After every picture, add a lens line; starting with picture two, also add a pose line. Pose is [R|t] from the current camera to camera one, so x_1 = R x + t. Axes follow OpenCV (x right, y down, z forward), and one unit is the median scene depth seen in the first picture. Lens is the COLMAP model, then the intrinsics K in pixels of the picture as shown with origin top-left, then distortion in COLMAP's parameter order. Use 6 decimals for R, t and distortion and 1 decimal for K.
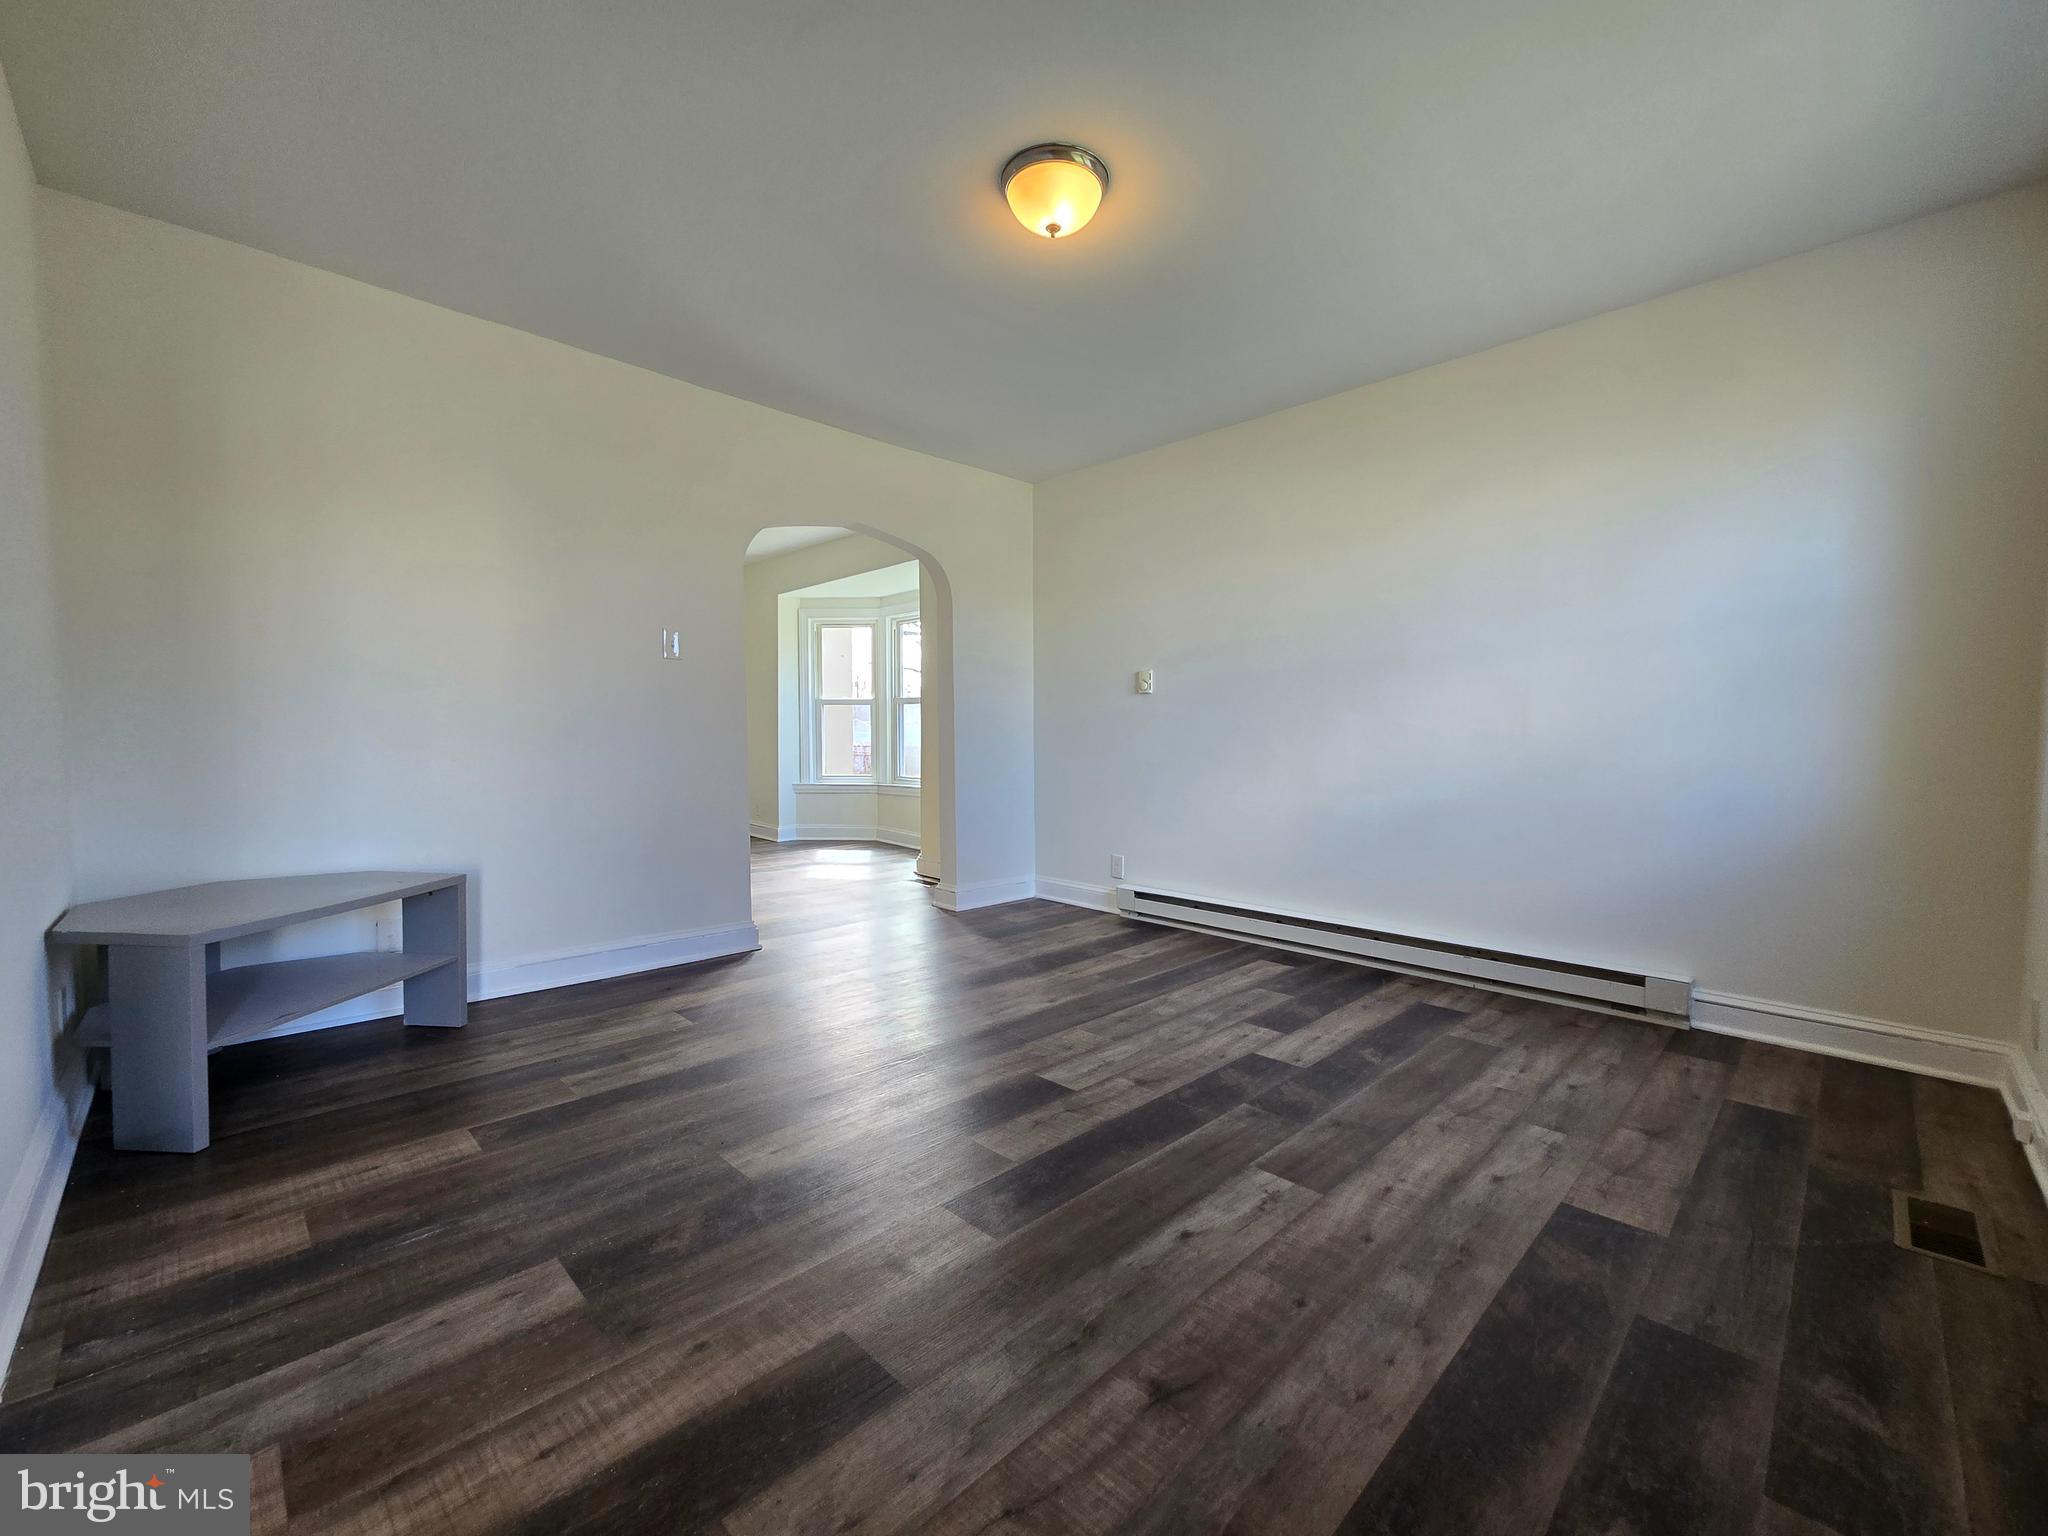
lens RADIAL K [[843.1, 0, 1034.0], [0, 843.1, 772.4], [0, 0, 1]] dist [-0.006716, 0.004810]
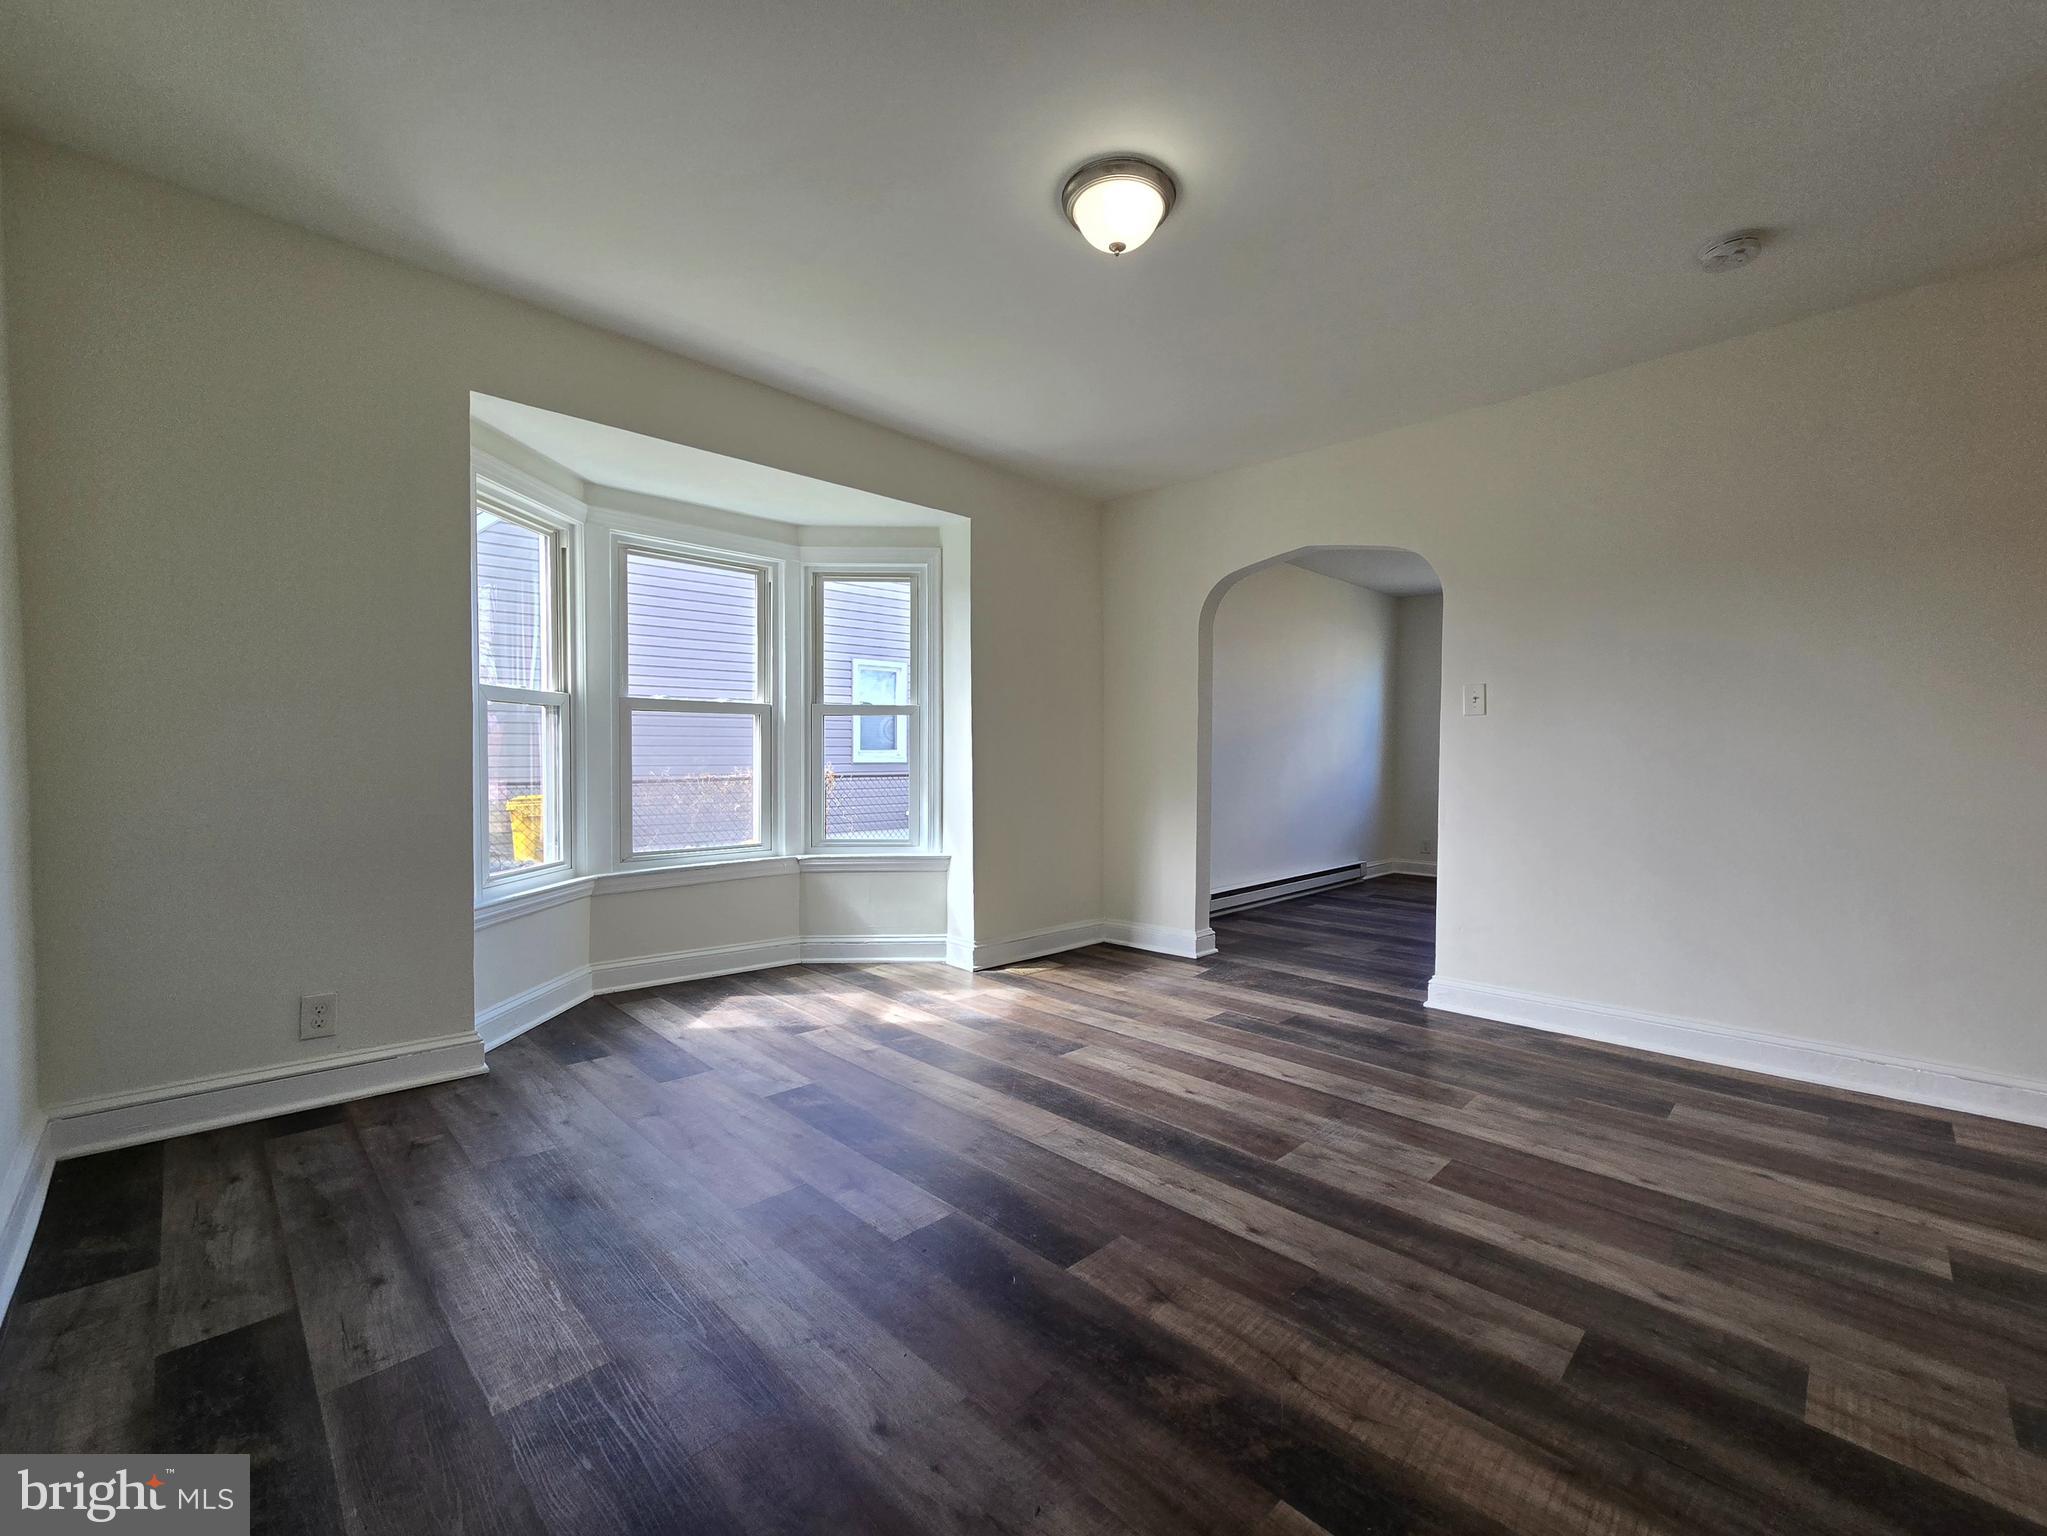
lens RADIAL K [[842.7, 0, 1033.5], [0, 842.7, 772.4], [0, 0, 1]] dist [-0.006716, 0.004810]
pose [[0.003523, -0.024404, 0.999696, -2.149332], [0.040898, 0.998869, 0.024239, -0.148712], [-0.999157, 0.040800, 0.004517, 2.455815]]
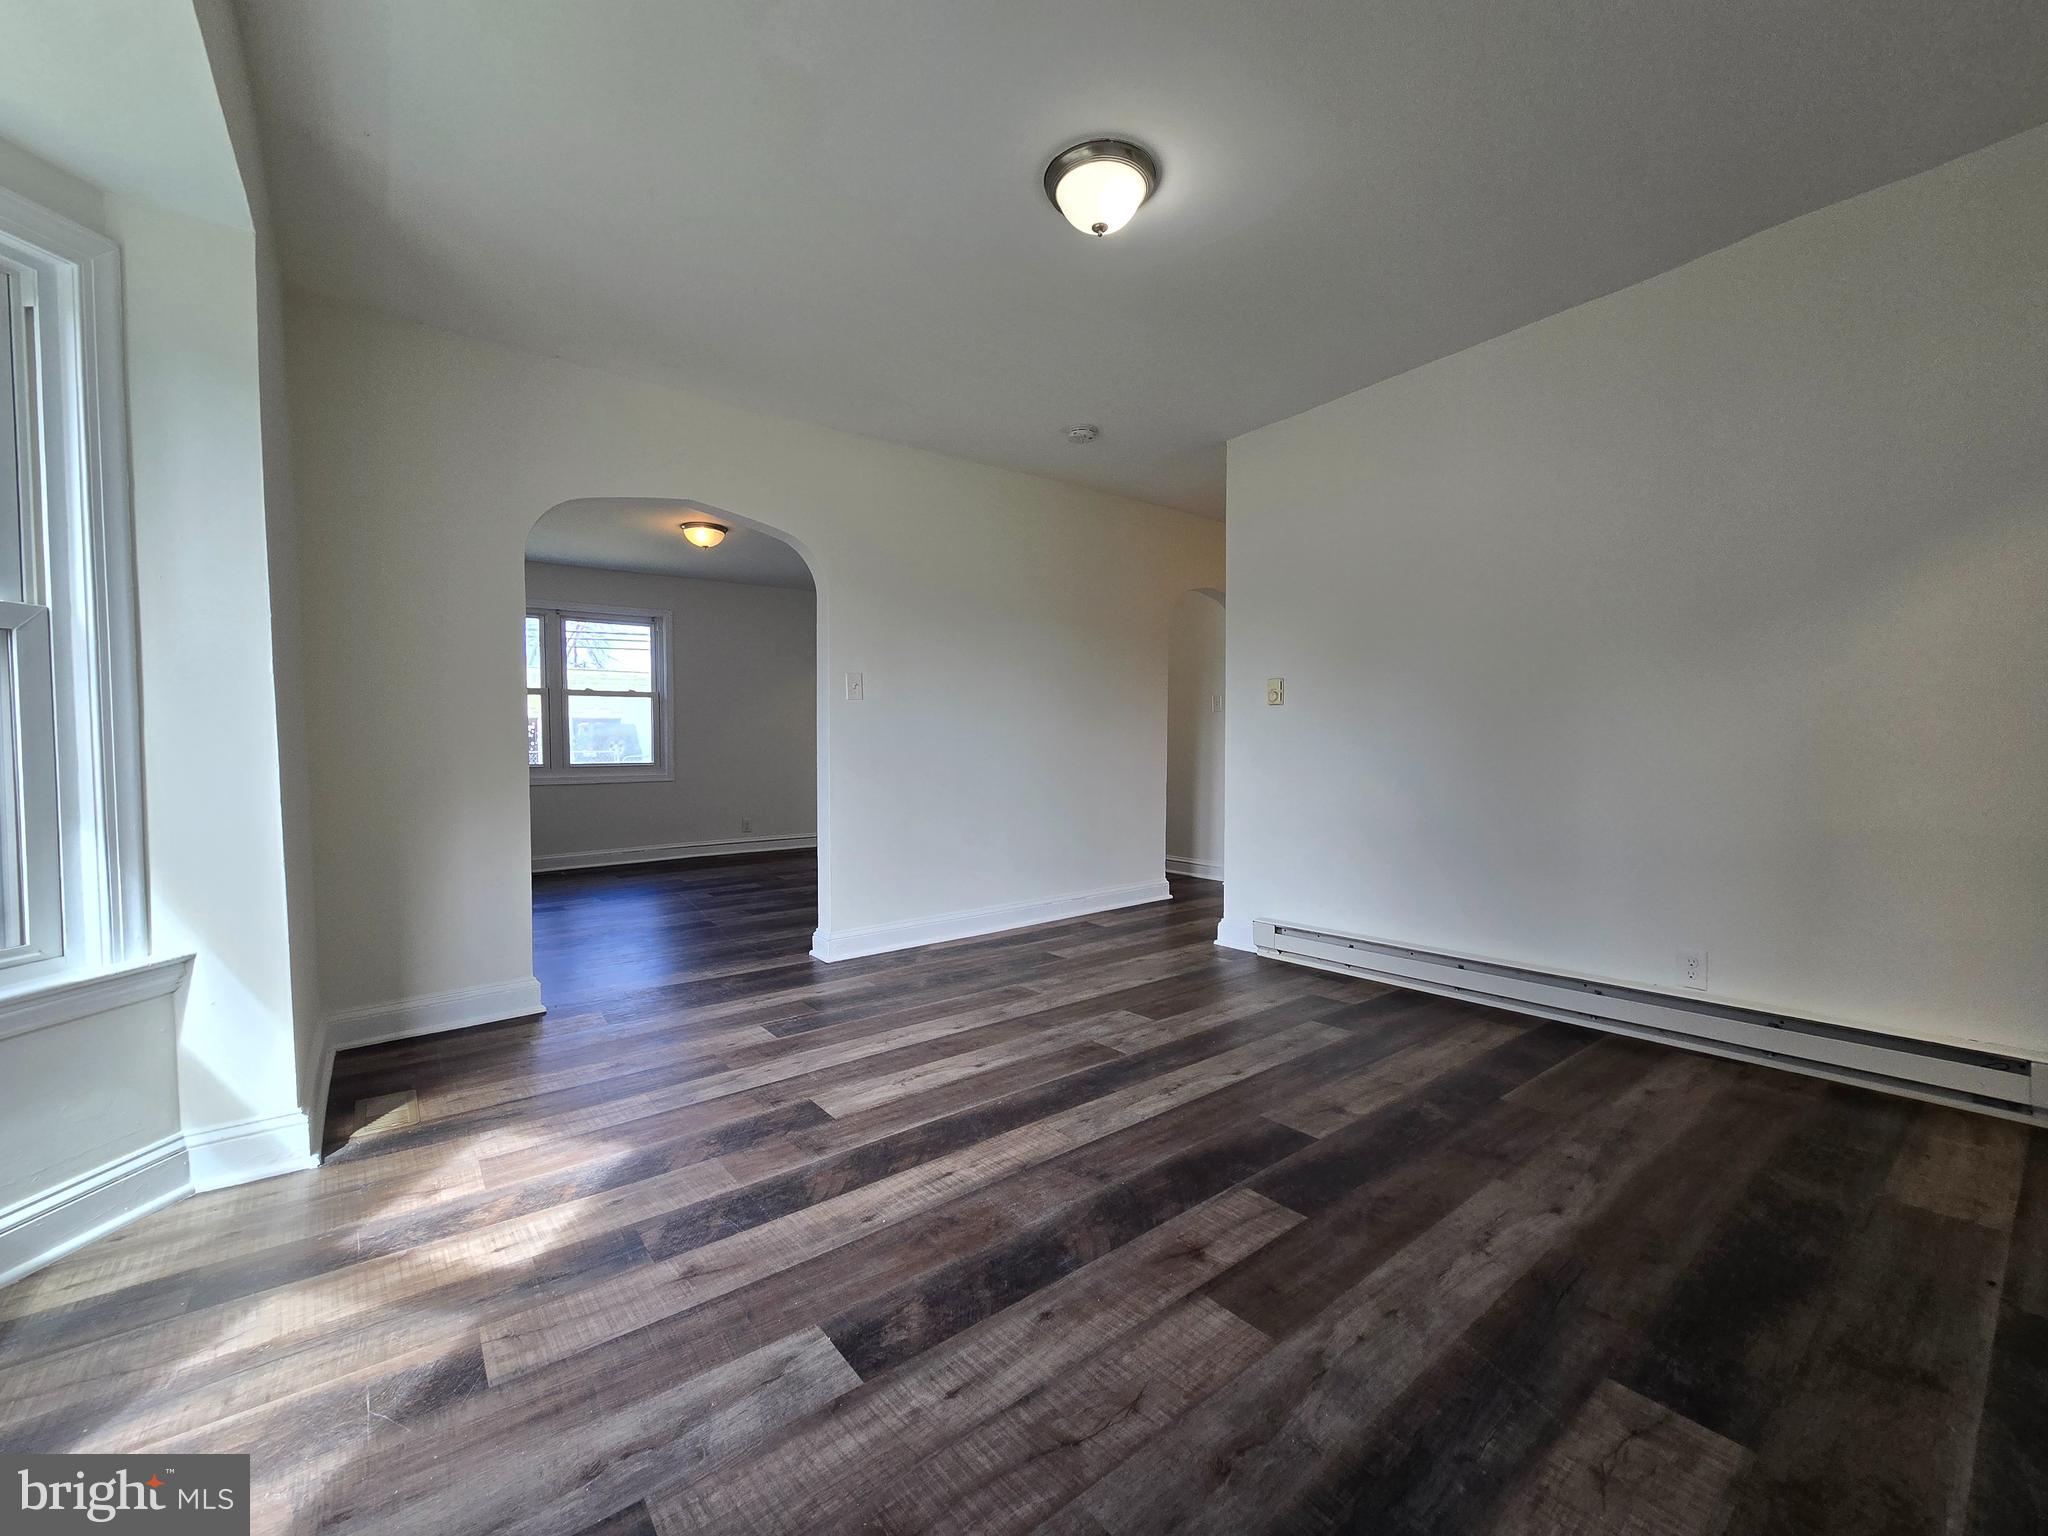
lens RADIAL K [[836.5, 0, 1028.2], [0, 836.5, 778.4], [0, 0, 1]] dist [-0.001027, 0.000739]
pose [[-0.991196, -0.003055, 0.132369, -1.236735], [0.008520, 0.996191, 0.086786, -0.168288], [-0.132130, 0.087150, -0.987394, 3.348964]]
